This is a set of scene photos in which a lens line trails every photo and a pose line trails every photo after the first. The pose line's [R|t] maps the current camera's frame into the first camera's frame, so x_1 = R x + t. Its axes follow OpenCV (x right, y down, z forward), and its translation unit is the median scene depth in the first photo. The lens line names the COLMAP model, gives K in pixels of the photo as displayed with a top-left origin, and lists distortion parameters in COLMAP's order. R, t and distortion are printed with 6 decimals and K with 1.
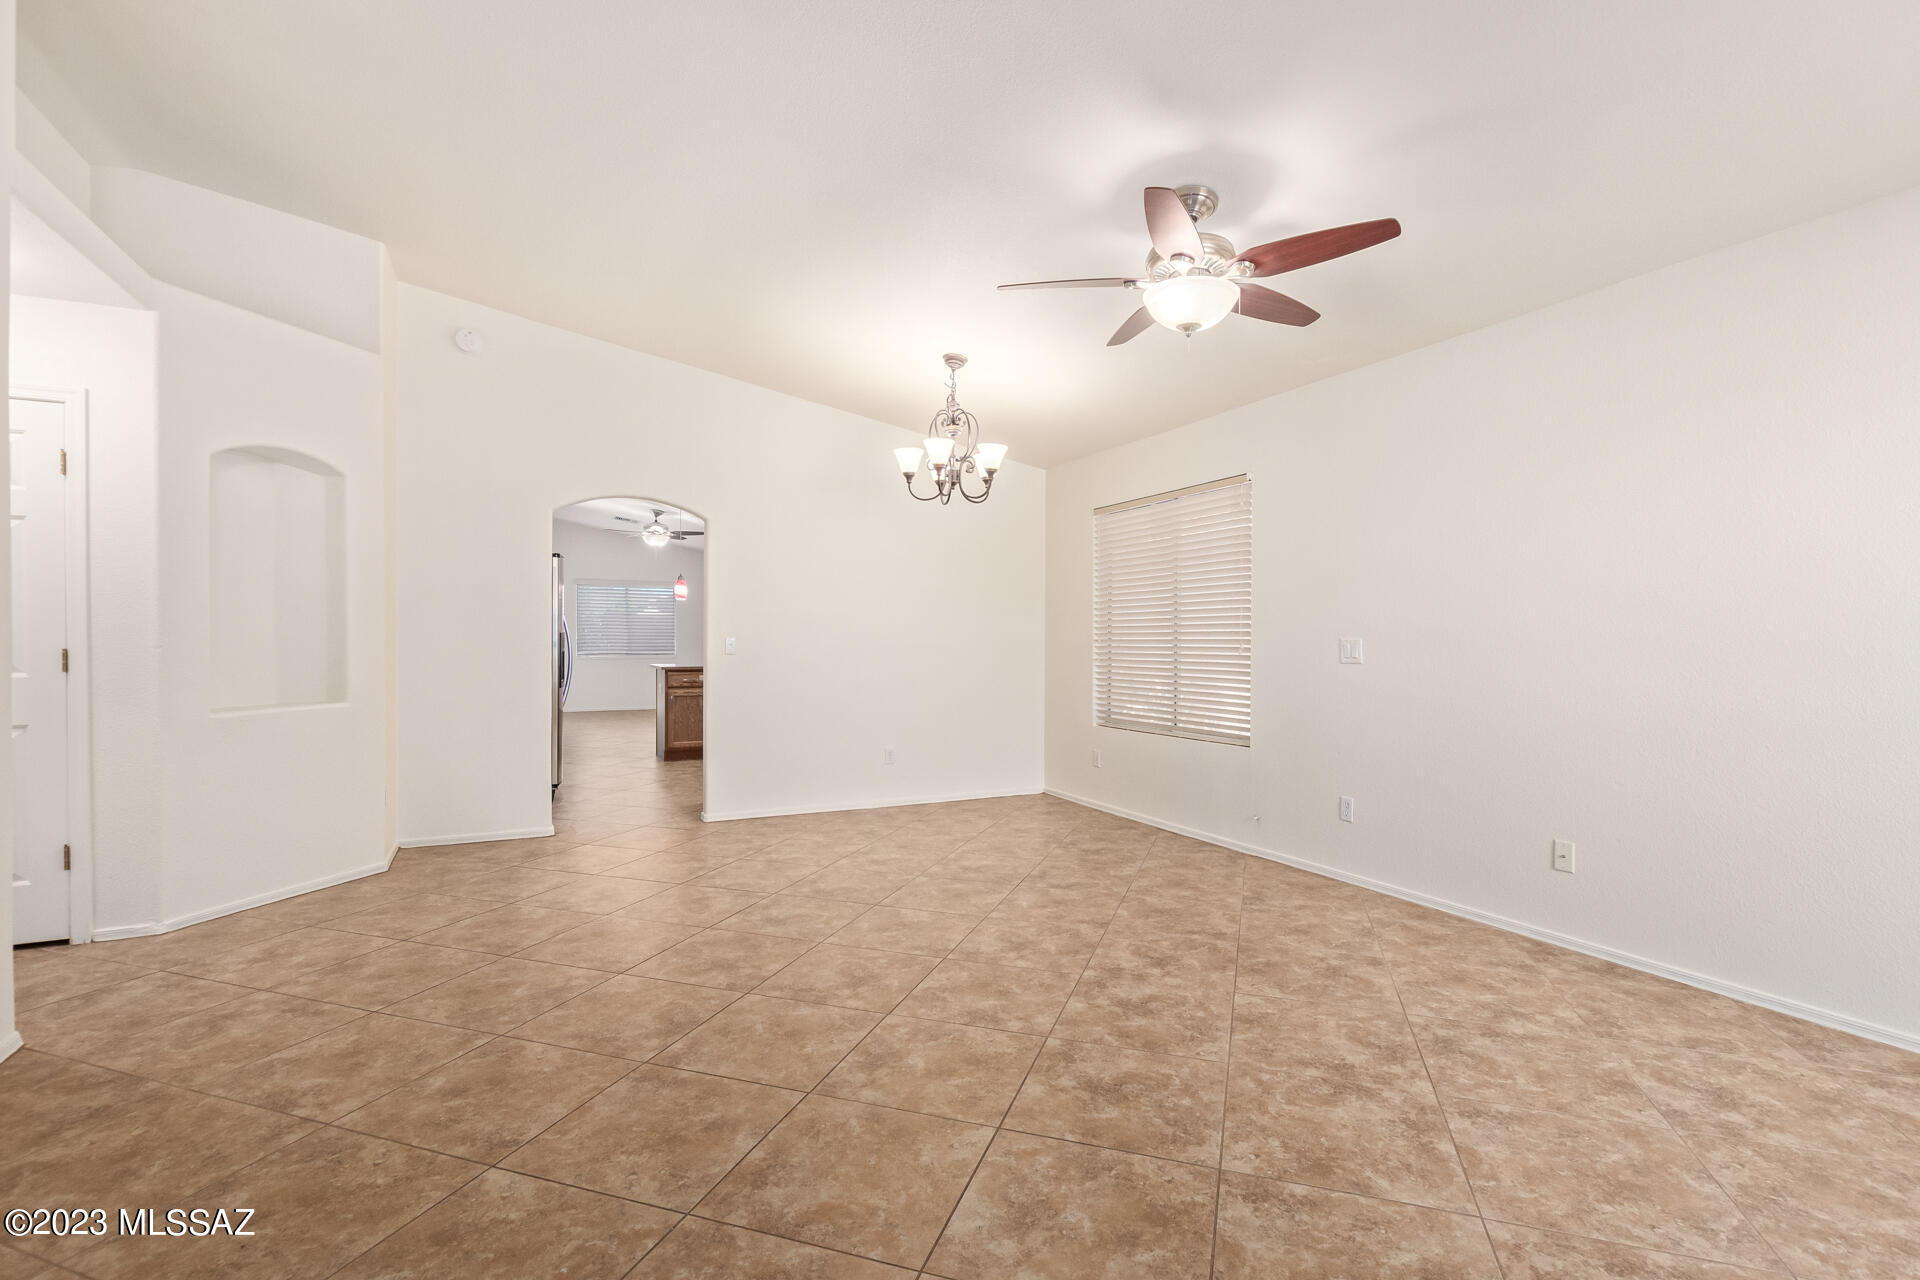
lens RADIAL K [[878.3, 0, 960.7], [0, 878.3, 642.5], [0, 0, 1]] dist [0.005789, -0.002483]
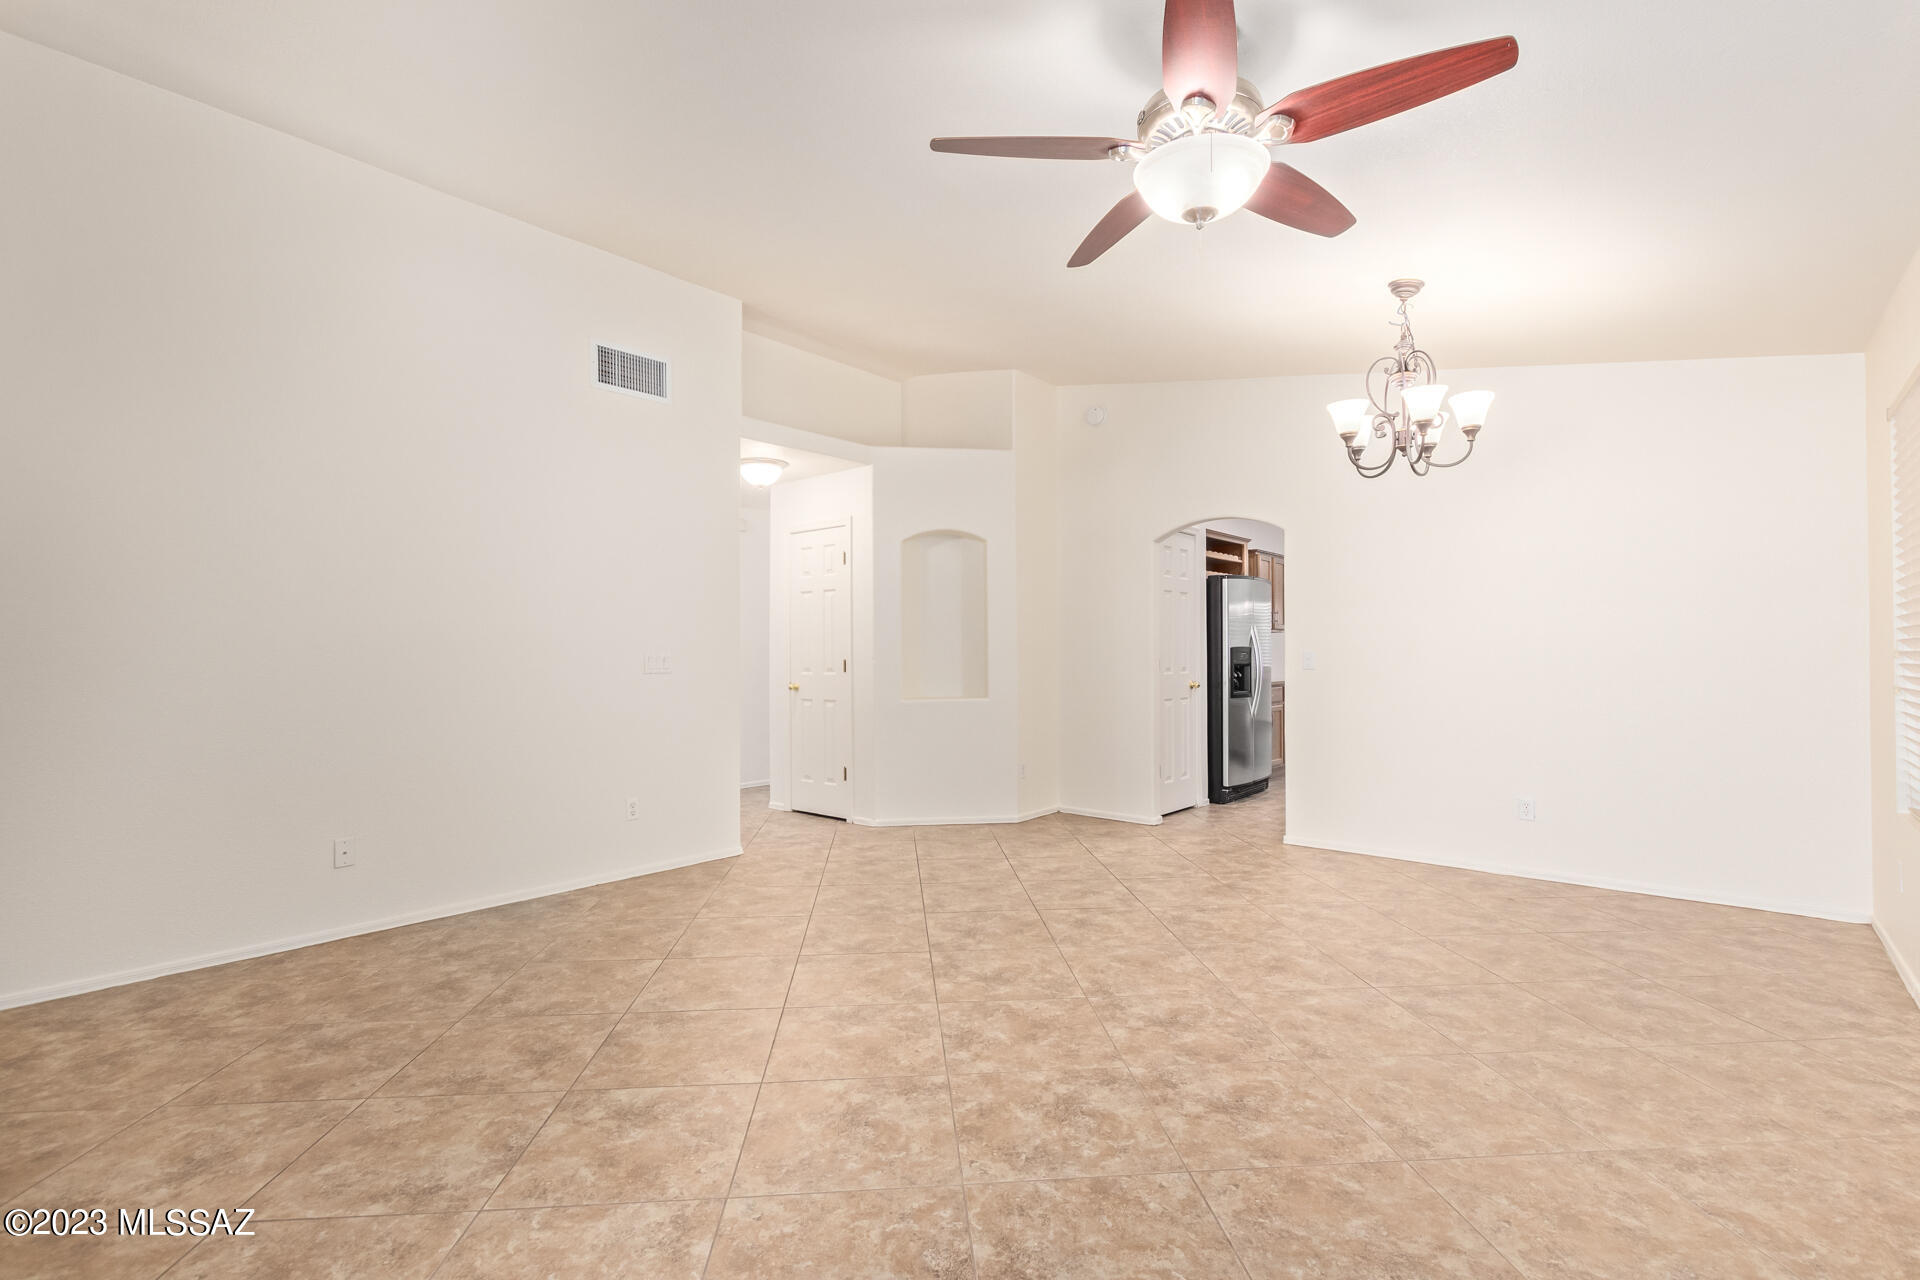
lens RADIAL K [[878.3, 0, 961.5], [0, 878.3, 636.4], [0, 0, 1]] dist [0.005789, -0.002483]
pose [[0.395925, -0.022760, -0.918001, 0.996559], [0.000530, 0.999698, -0.024558, 0.005023], [0.918283, 0.009237, 0.395817, 0.651967]]
